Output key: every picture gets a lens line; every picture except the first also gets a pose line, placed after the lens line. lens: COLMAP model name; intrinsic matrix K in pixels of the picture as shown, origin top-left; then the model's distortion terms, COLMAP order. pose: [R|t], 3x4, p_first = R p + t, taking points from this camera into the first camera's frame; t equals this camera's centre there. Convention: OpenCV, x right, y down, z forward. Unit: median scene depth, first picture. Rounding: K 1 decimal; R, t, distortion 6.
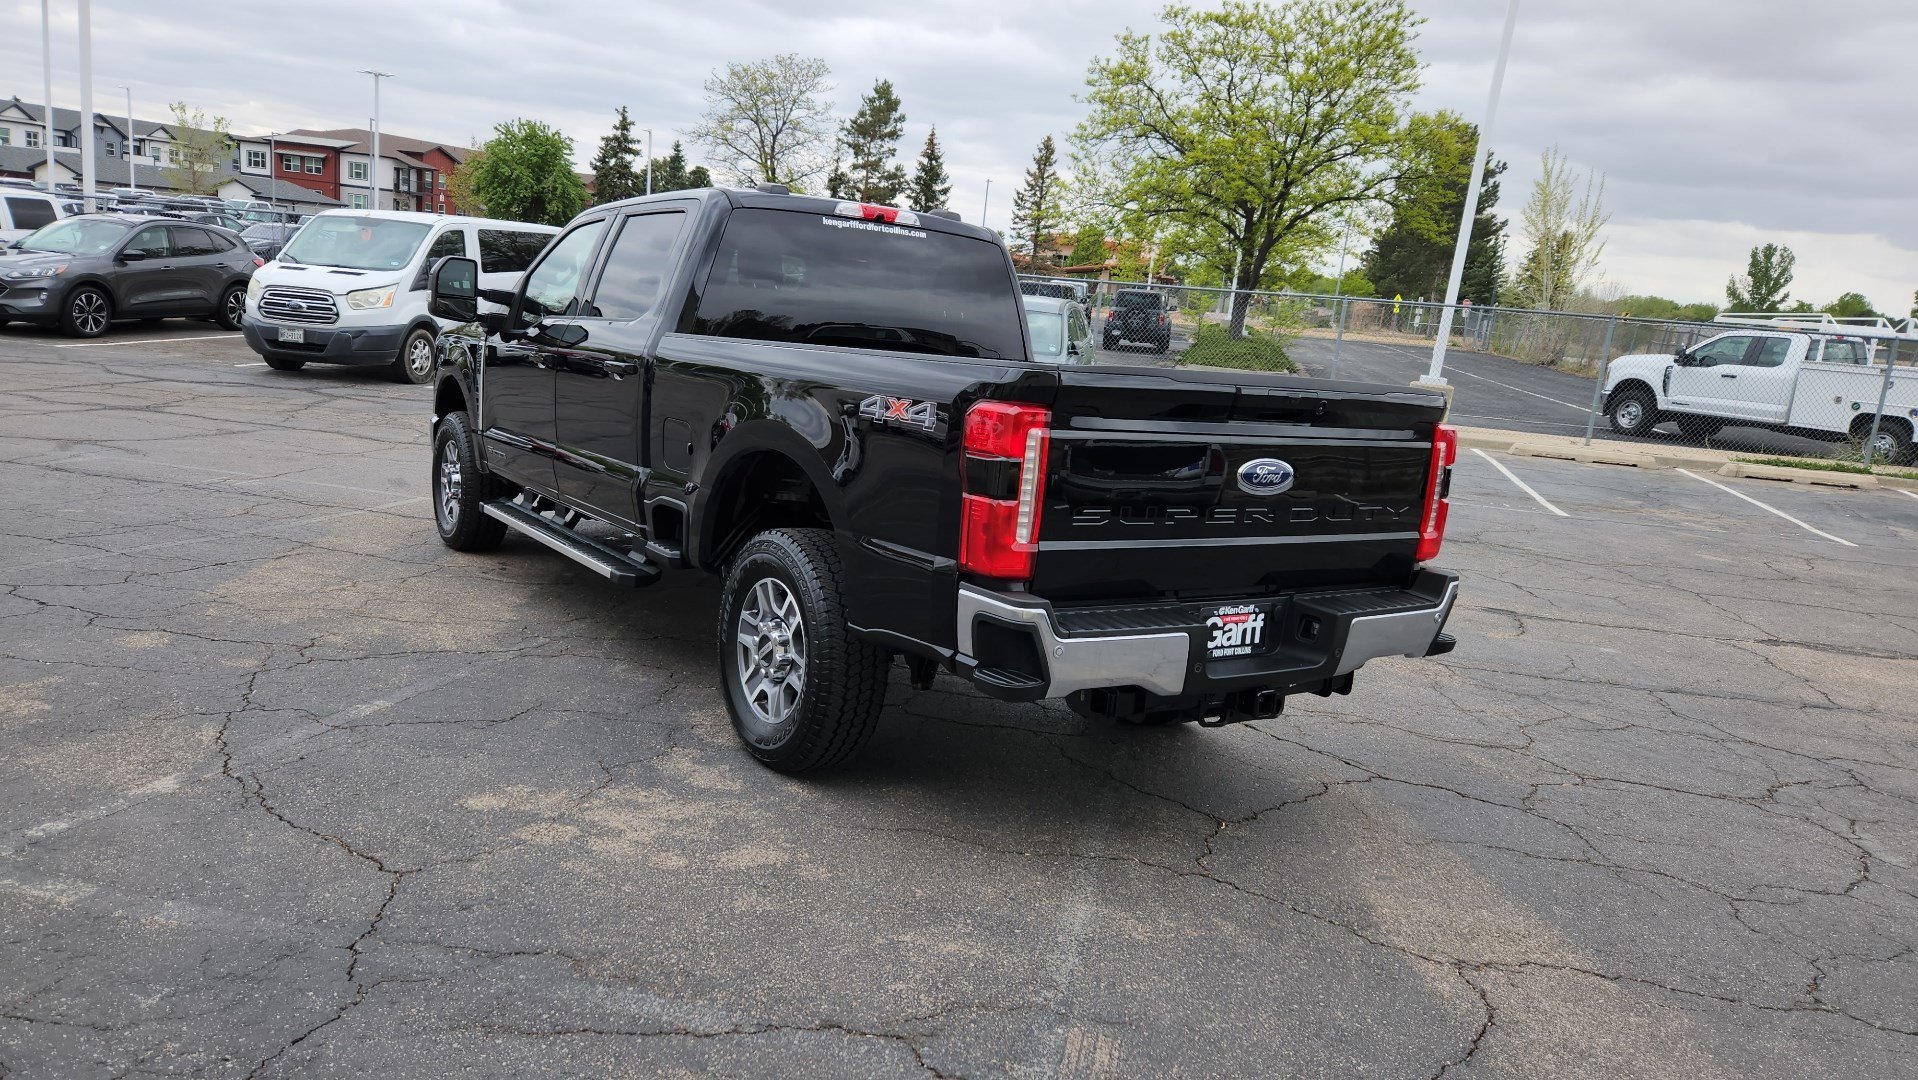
lens RADIAL K [[1282.6, 0, 938.5], [0, 1282.6, 529.0], [0, 0, 1]] dist [0.074917, -0.061610]
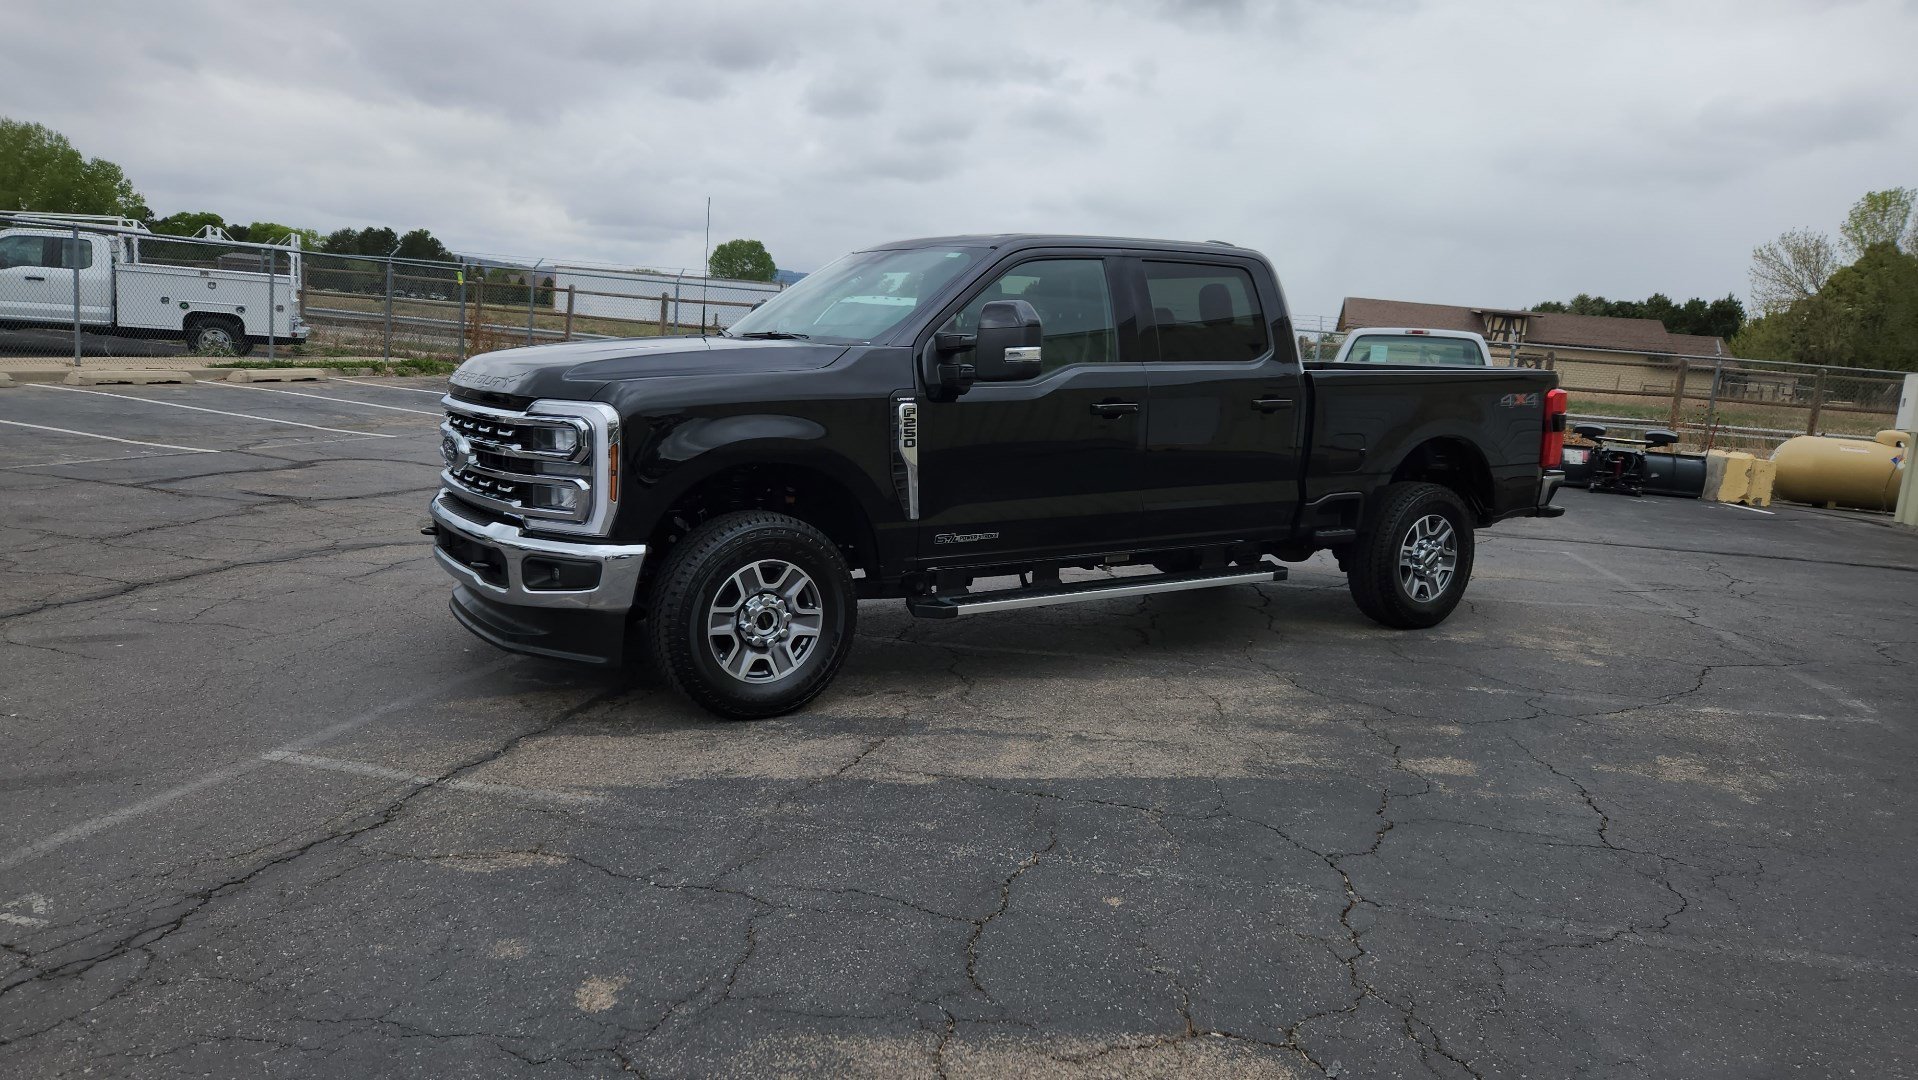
lens RADIAL K [[1282.6, 0, 924.2], [0, 1282.6, 527.7], [0, 0, 1]] dist [0.074917, -0.061610]
pose [[0.034446, -0.226593, 0.973380, -0.442068], [0.114525, 0.968437, 0.221389, -0.096655], [-0.992823, 0.103851, 0.059310, 0.387119]]
